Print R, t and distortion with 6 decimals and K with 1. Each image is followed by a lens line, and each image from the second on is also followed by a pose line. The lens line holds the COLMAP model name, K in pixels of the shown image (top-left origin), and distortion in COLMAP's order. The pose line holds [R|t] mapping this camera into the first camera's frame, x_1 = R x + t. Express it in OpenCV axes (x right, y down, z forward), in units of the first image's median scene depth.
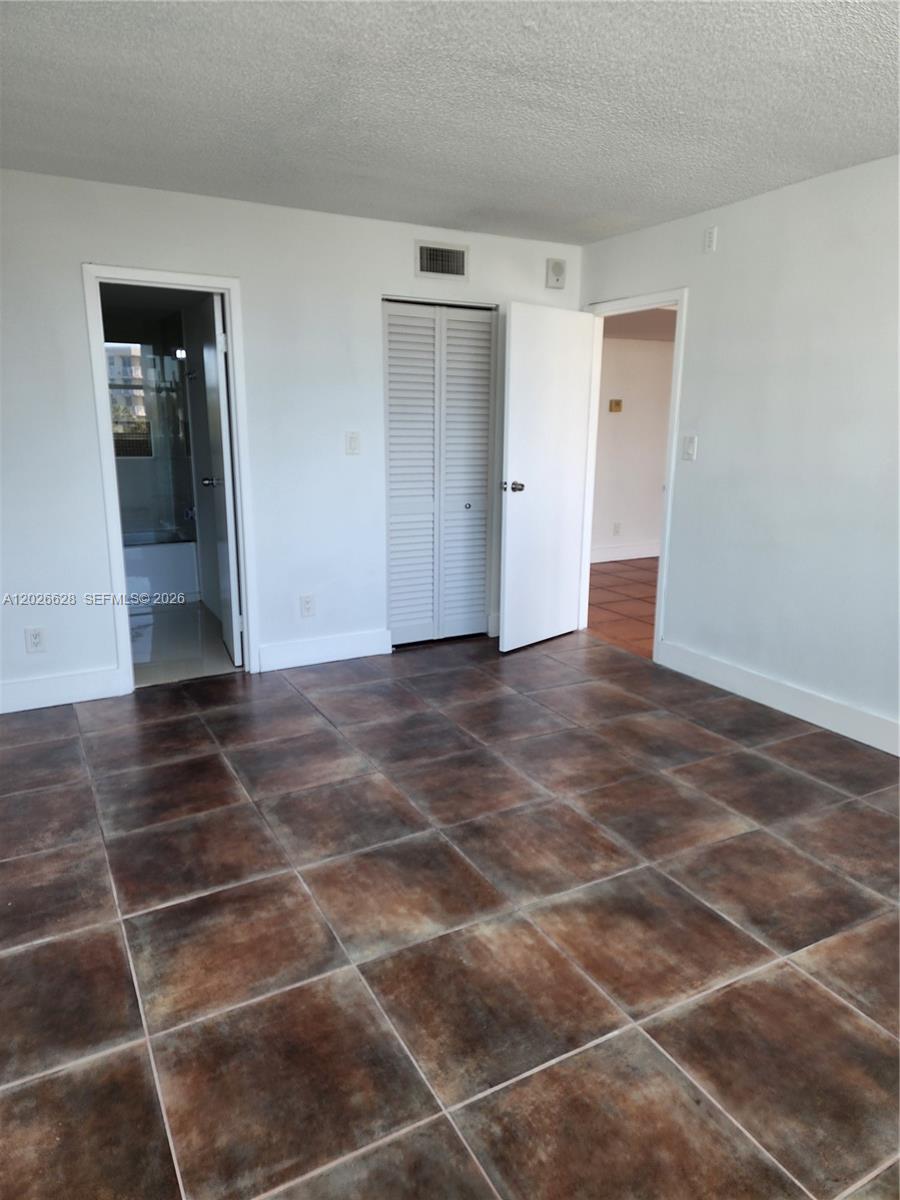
lens RADIAL K [[811.4, 0, 451.5], [0, 811.4, 600.7], [0, 0, 1]] dist [0.082990, -0.069143]
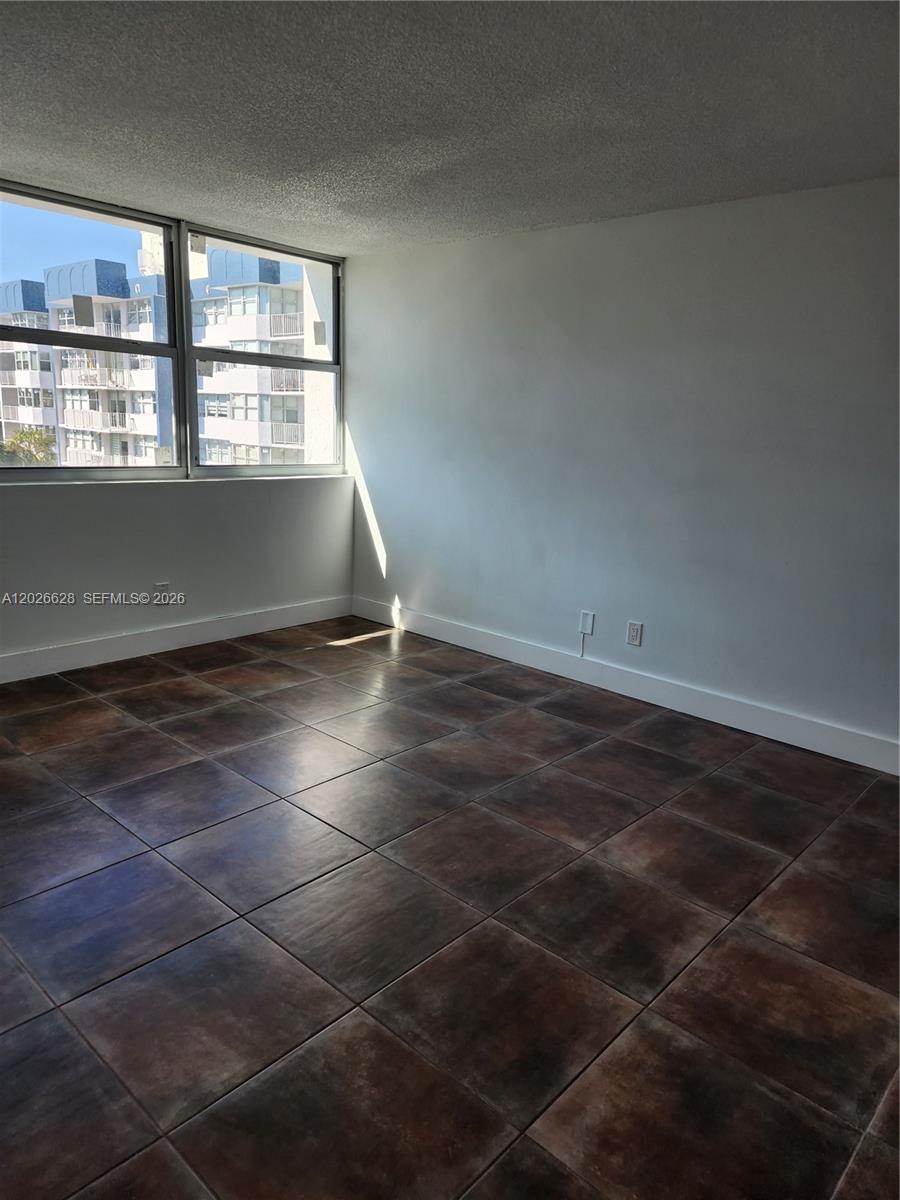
lens RADIAL K [[811.4, 0, 451.6], [0, 811.4, 600.8], [0, 0, 1]] dist [0.082990, -0.069143]
pose [[-0.944762, 0.023378, -0.326922, 0.358698], [-0.121247, 0.901765, 0.414872, -0.412534], [0.304505, 0.431594, -0.849119, 1.792148]]
